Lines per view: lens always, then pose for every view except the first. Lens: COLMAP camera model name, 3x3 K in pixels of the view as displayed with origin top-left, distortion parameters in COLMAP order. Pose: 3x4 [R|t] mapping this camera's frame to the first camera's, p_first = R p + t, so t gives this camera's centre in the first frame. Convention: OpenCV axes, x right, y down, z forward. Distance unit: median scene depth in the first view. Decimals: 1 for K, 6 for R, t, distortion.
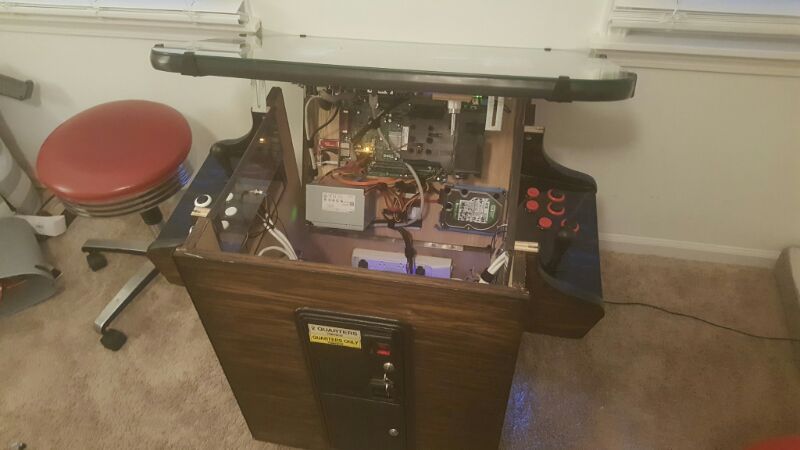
lens RADIAL K [[548.2, 0, 400.0], [0, 548.2, 225.0], [0, 0, 1]] dist [0.004006, -0.000199]
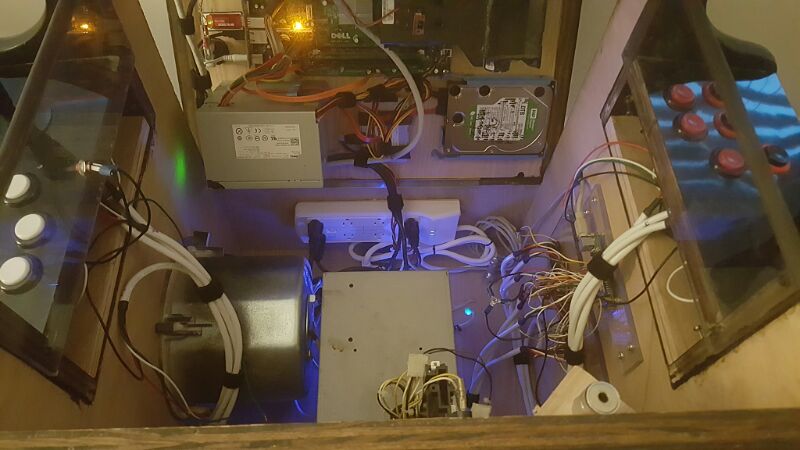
lens RADIAL K [[548.2, 0, 400.0], [0, 548.2, 225.0], [0, 0, 1]] dist [0.004006, -0.000199]
pose [[0.972224, -0.152502, 0.177549, -0.089932], [0.104279, 0.961371, 0.254739, -0.079589], [-0.209538, -0.229148, 0.950571, 0.441730]]
